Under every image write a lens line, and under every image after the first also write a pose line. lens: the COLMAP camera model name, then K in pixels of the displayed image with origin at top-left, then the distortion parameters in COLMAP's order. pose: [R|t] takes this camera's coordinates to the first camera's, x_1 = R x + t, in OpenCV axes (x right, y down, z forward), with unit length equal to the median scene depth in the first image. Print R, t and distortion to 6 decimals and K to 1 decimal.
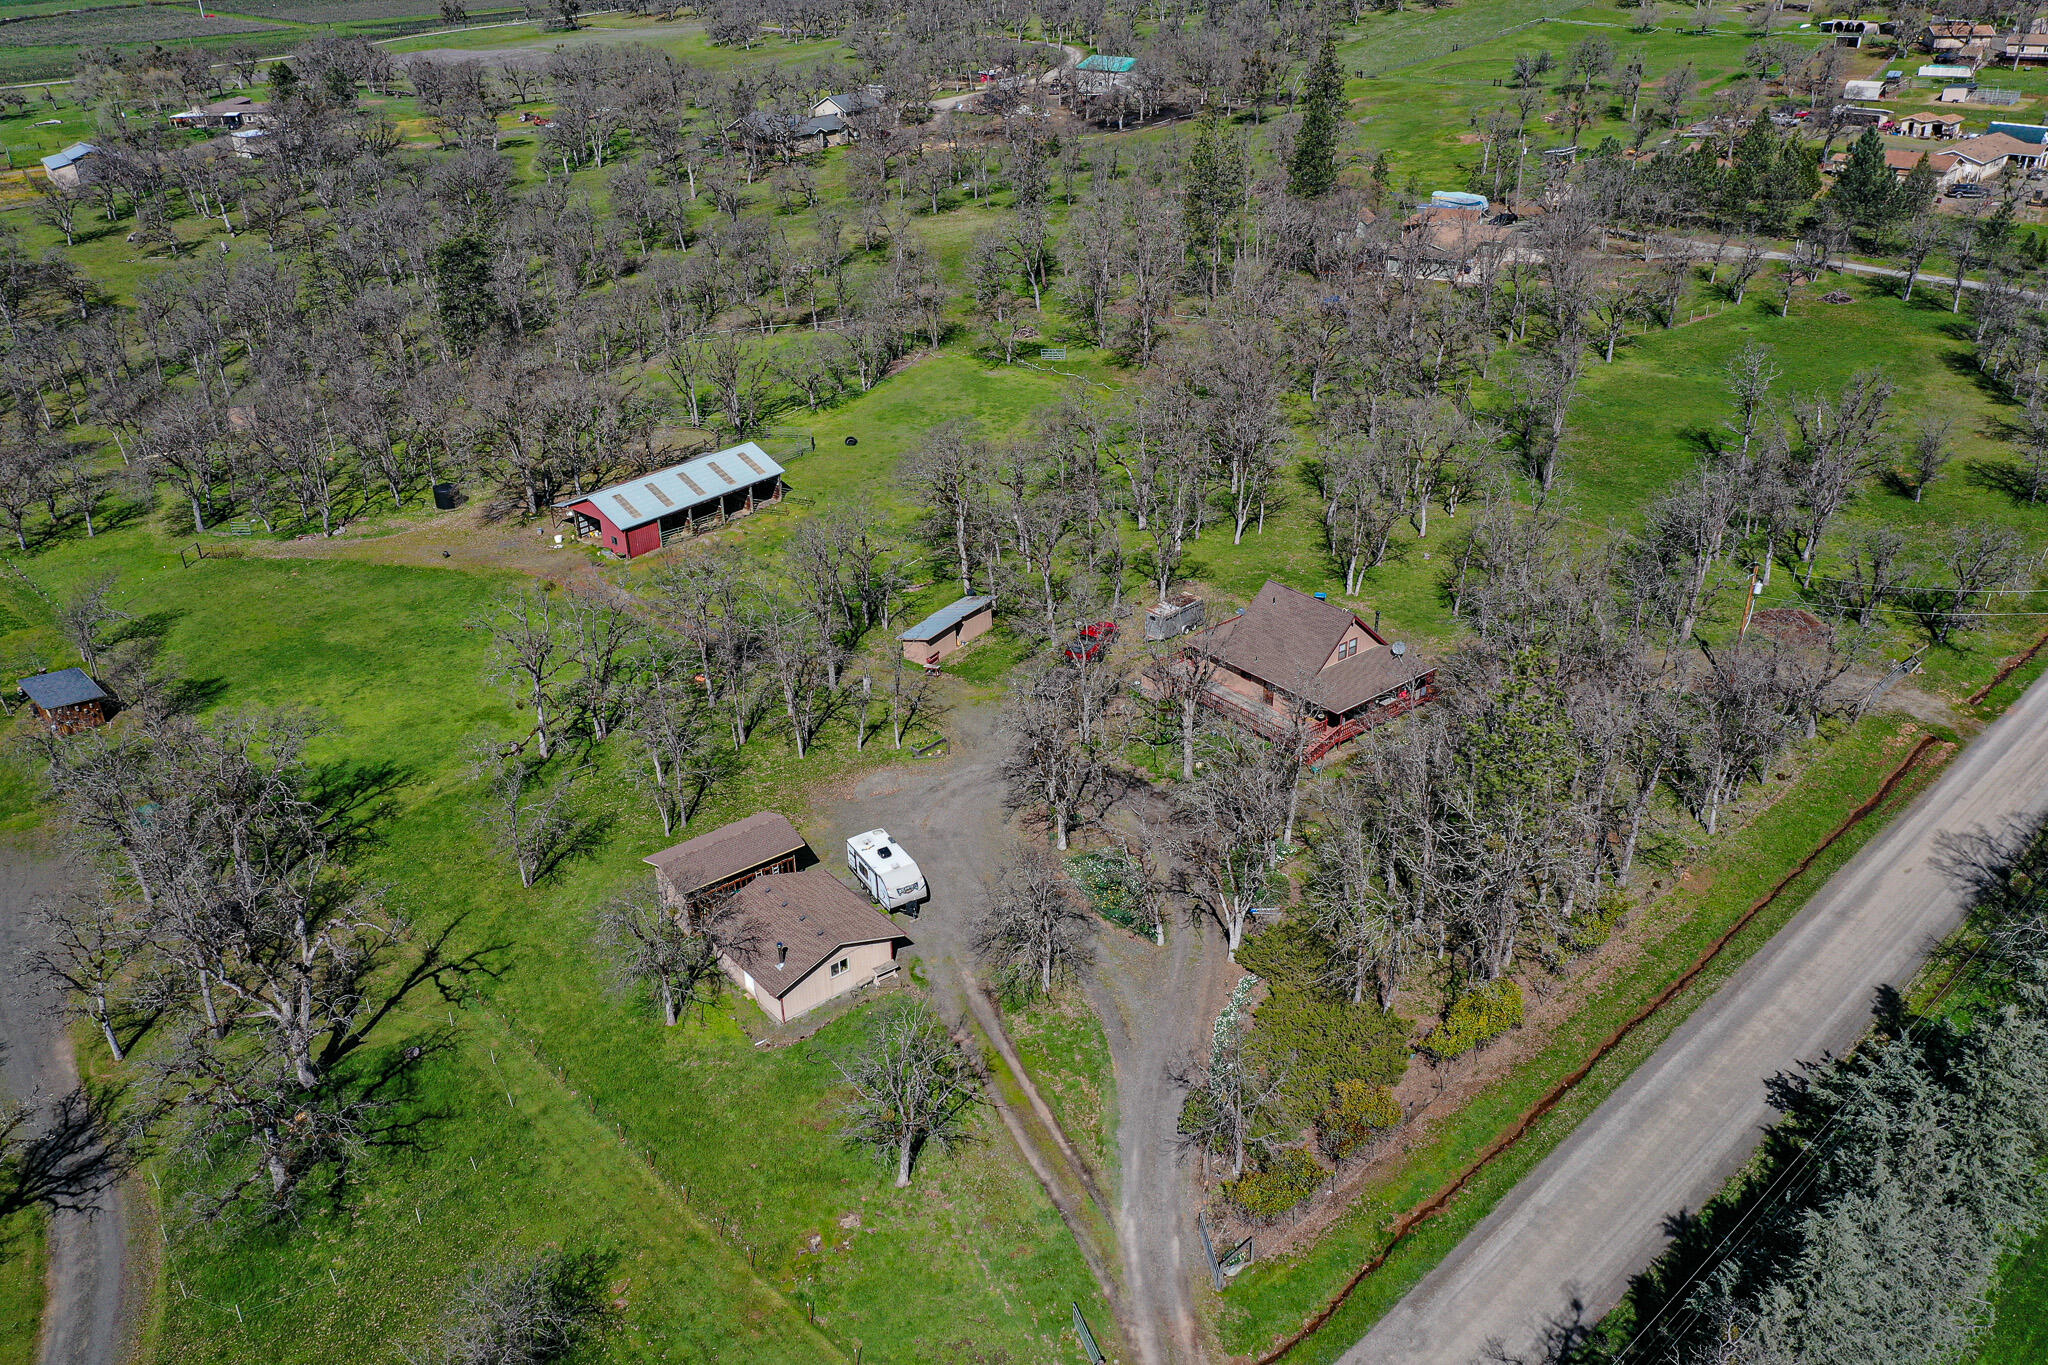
lens RADIAL K [[1615.7, 0, 1030.8], [0, 1615.7, 681.9], [0, 0, 1]] dist [0.003128, 0.006533]
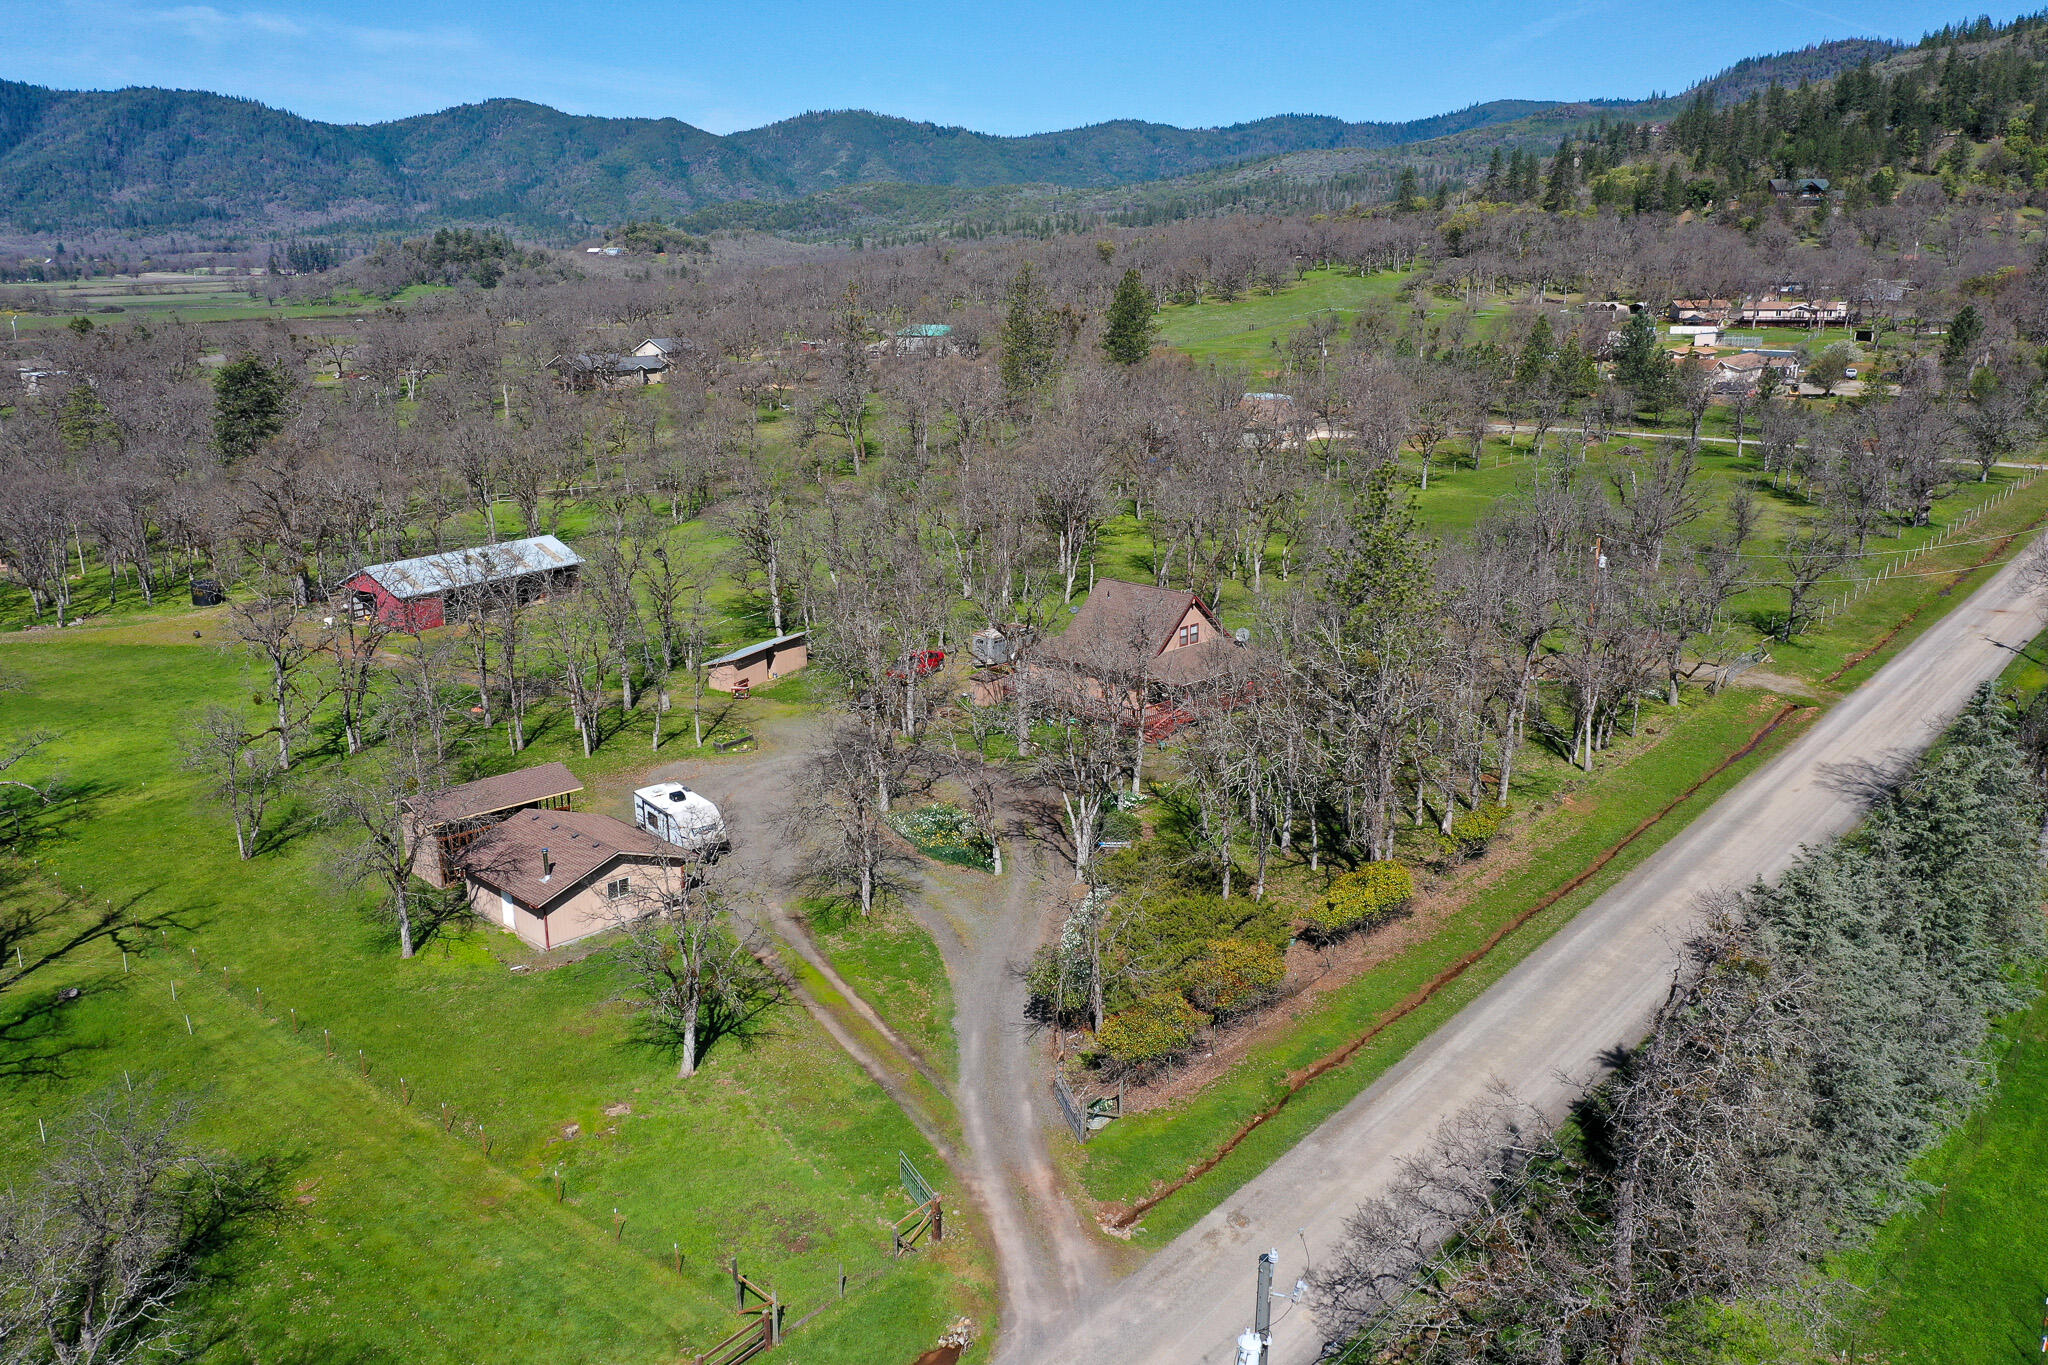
lens RADIAL K [[1615.7, 0, 1030.8], [0, 1615.7, 681.9], [0, 0, 1]] dist [0.003128, 0.006533]
pose [[0.994249, -0.012926, 0.106311, 0.005389], [0.035466, 0.976416, -0.212966, 0.200851], [-0.101051, 0.215511, 0.971259, 0.107398]]
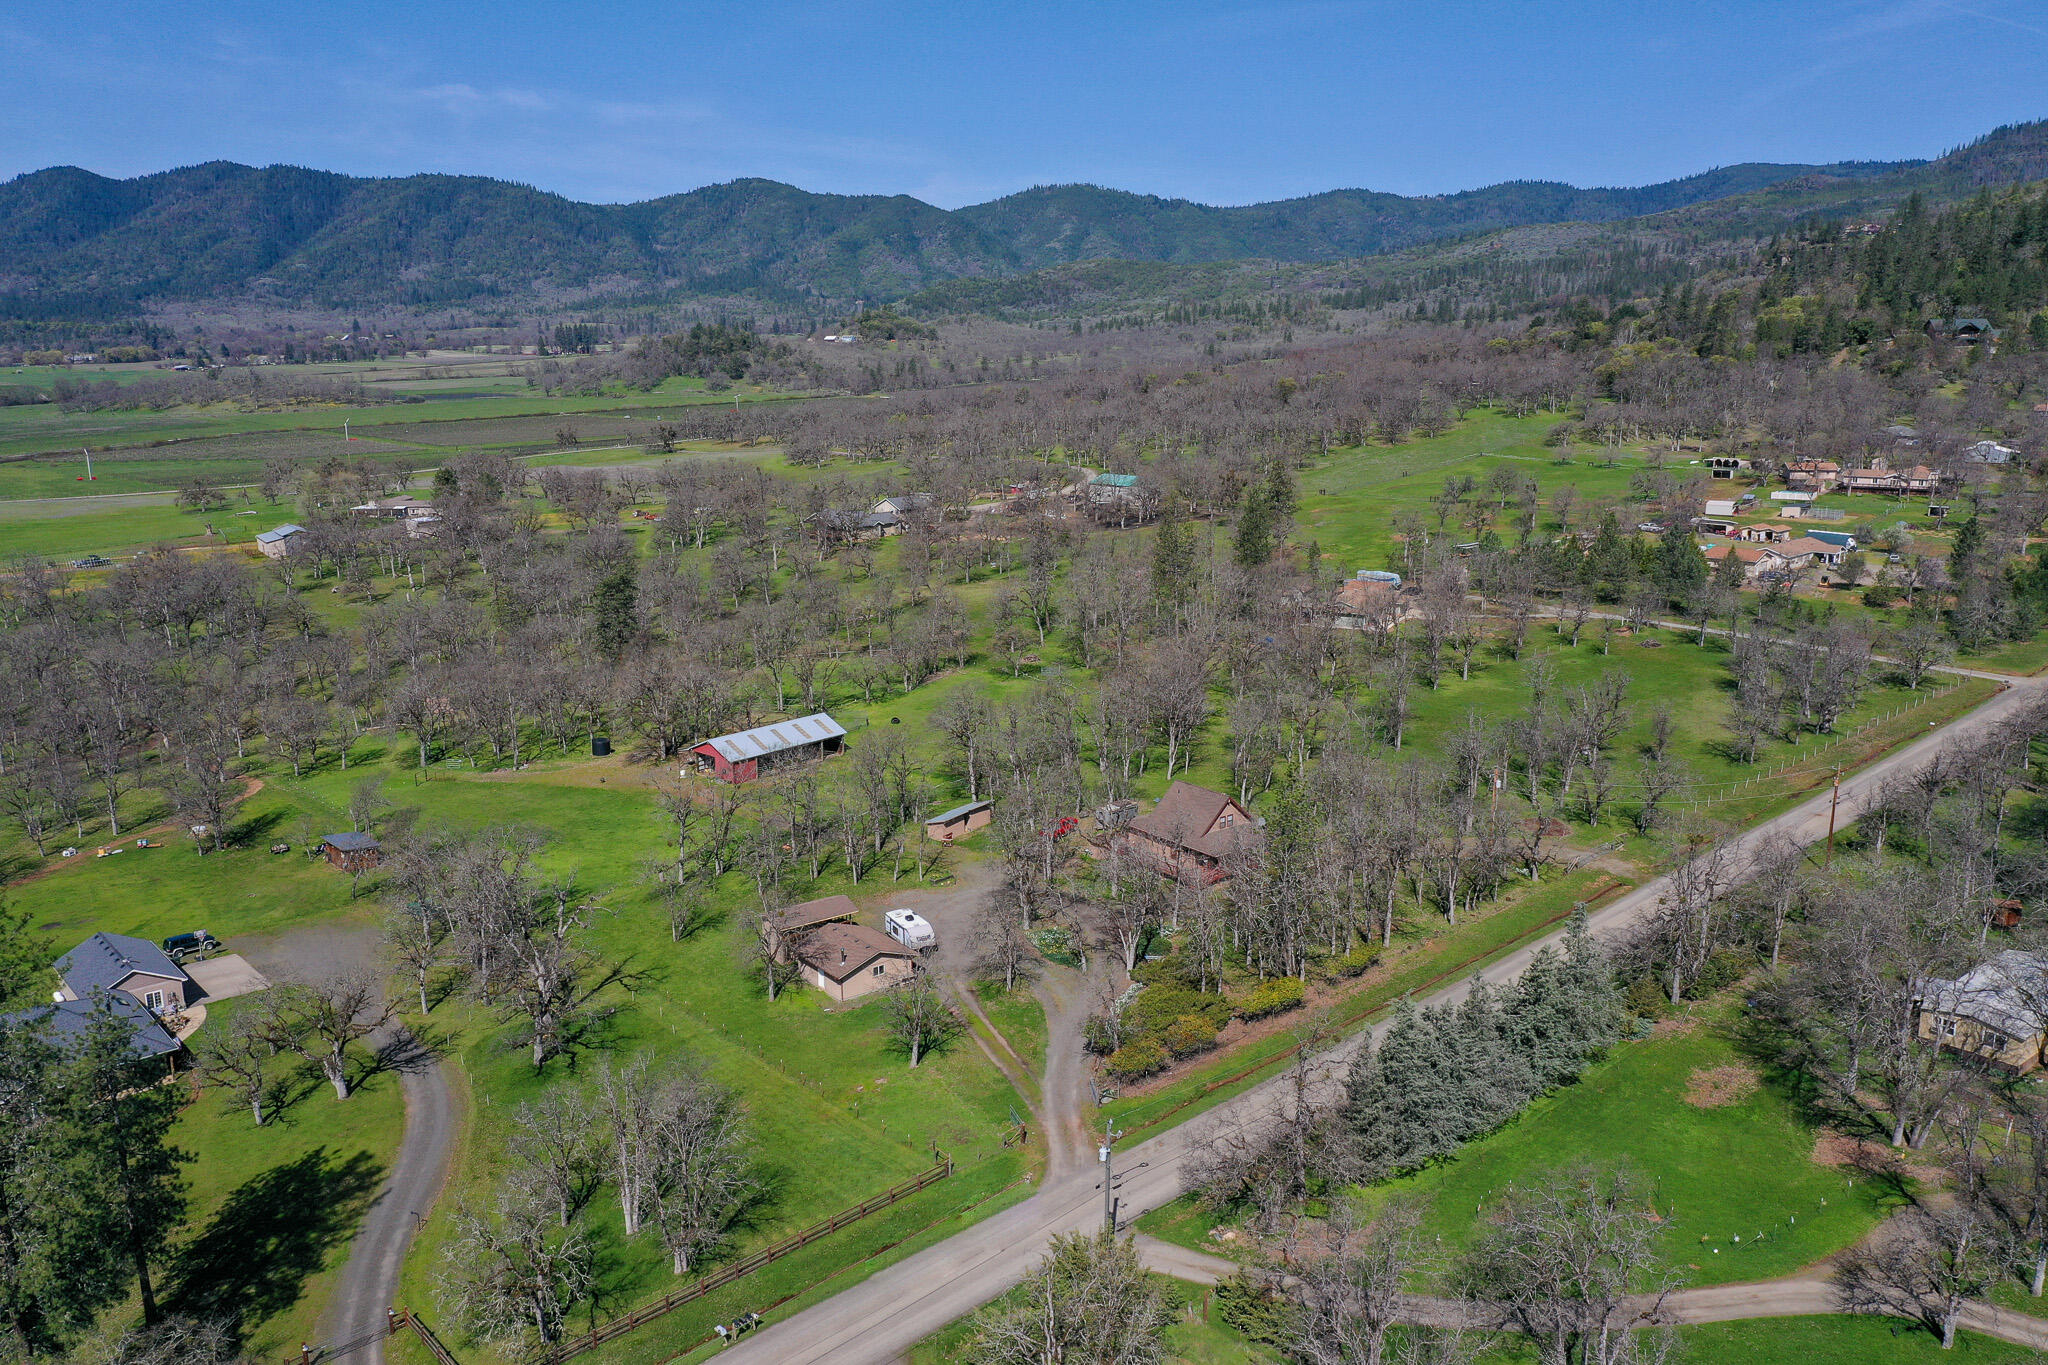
lens RADIAL K [[1615.7, 0, 1030.8], [0, 1615.7, 681.9], [0, 0, 1]] dist [0.003128, 0.006533]
pose [[0.999550, 0.019448, -0.022858, 0.047802], [-0.024532, 0.968194, -0.248993, 0.228282], [0.017289, 0.249442, 0.968235, -0.469063]]
